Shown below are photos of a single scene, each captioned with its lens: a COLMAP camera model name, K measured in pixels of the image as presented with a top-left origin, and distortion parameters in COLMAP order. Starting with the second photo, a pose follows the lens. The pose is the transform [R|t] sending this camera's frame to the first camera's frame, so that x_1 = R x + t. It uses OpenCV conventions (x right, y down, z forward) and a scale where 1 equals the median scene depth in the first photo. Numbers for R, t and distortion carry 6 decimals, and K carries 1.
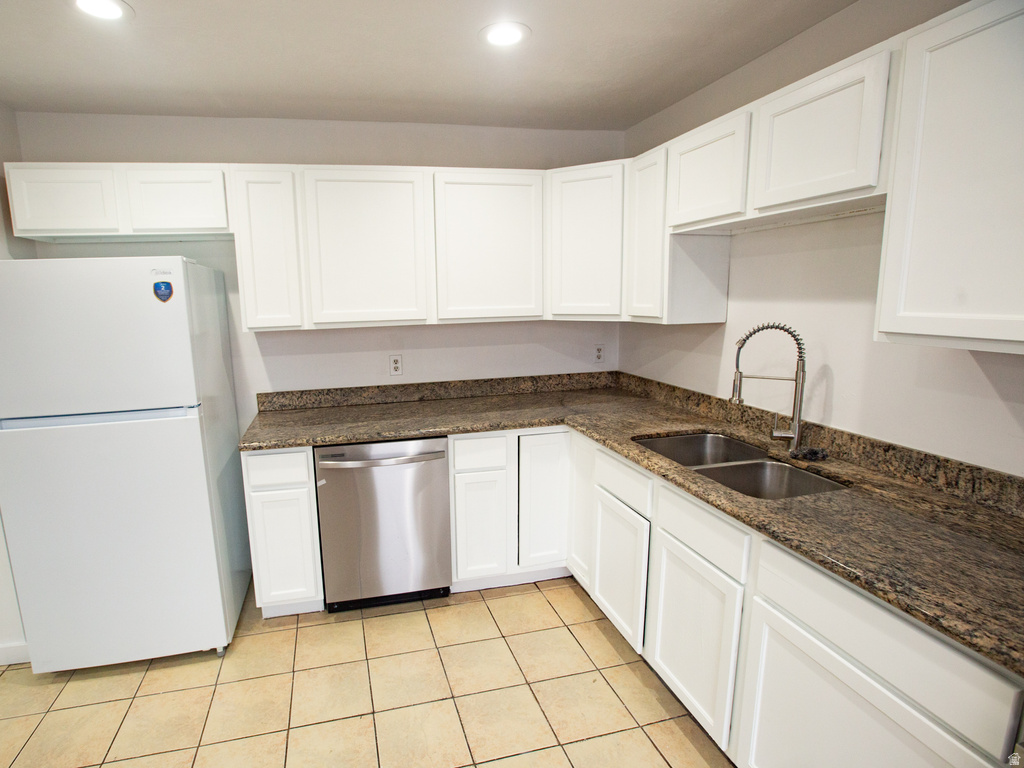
lens RADIAL K [[525.7, 0, 454.6], [0, 525.7, 384.7], [0, 0, 1]] dist [-0.048059, 0.017615]
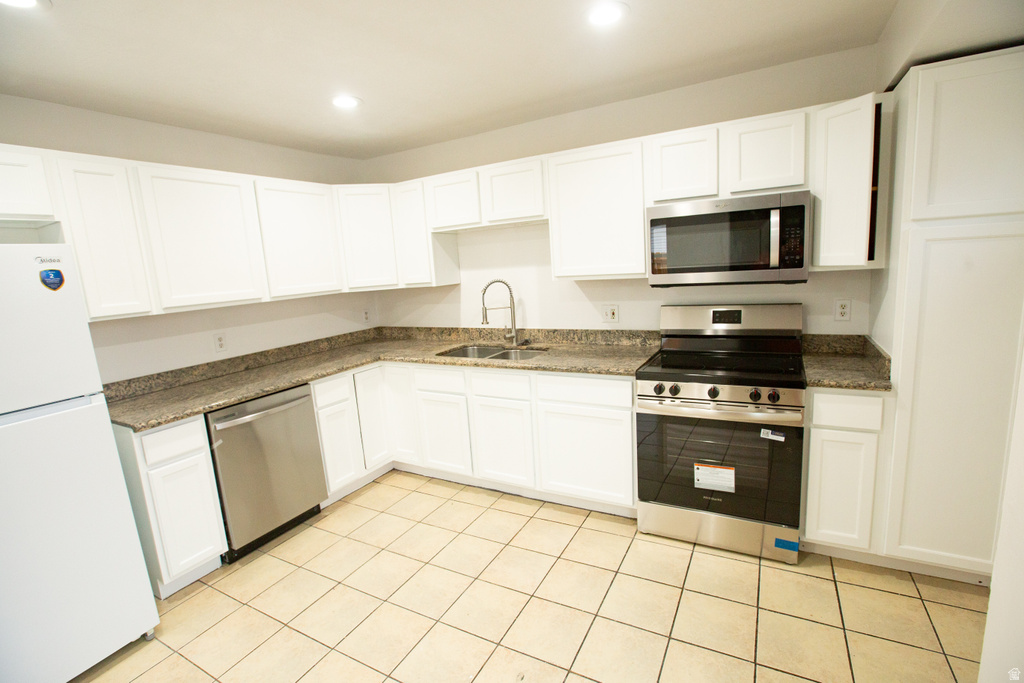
lens RADIAL K [[464.6, 0, 507.1], [0, 464.6, 343.3], [0, 0, 1]] dist [-0.025489, 0.000876]
pose [[0.674596, -0.145961, 0.723613, -0.483480], [0.175406, 0.983876, 0.034935, 0.045037], [-0.717045, 0.103359, 0.689321, -0.147546]]
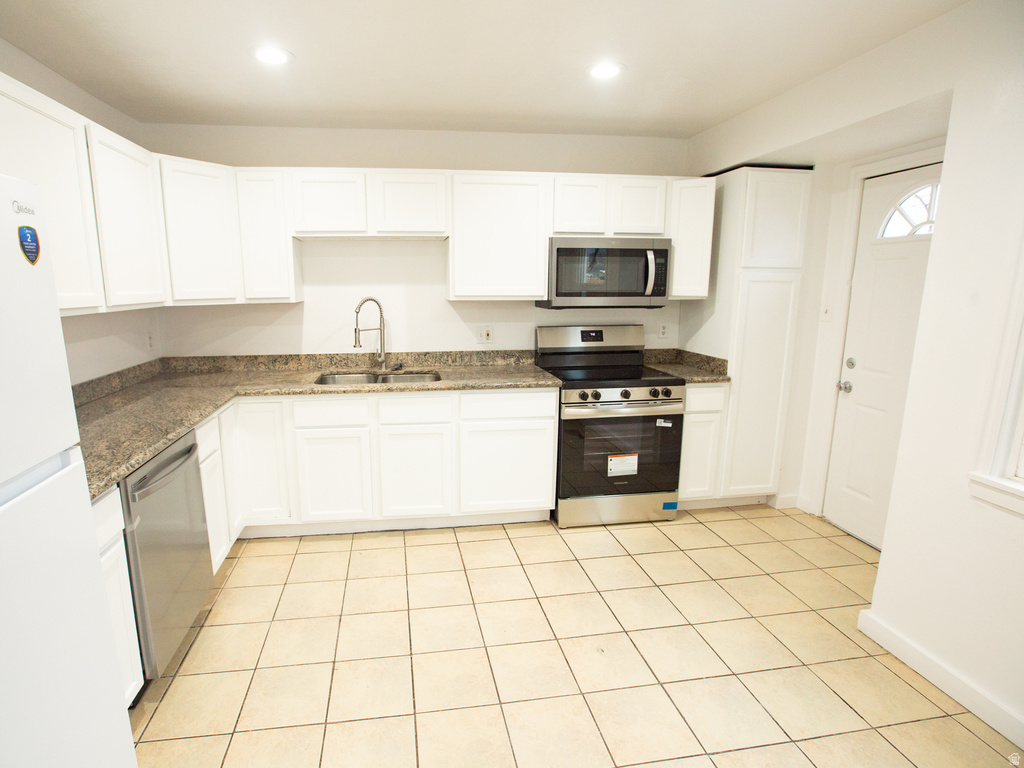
lens RADIAL K [[525.7, 0, 454.6], [0, 525.7, 384.7], [0, 0, 1]] dist [-0.048059, 0.017615]
pose [[0.111783, -0.164424, 0.980035, -0.826965], [0.172289, 0.974488, 0.143842, -0.028144], [-0.978683, 0.152770, 0.137259, 0.393279]]
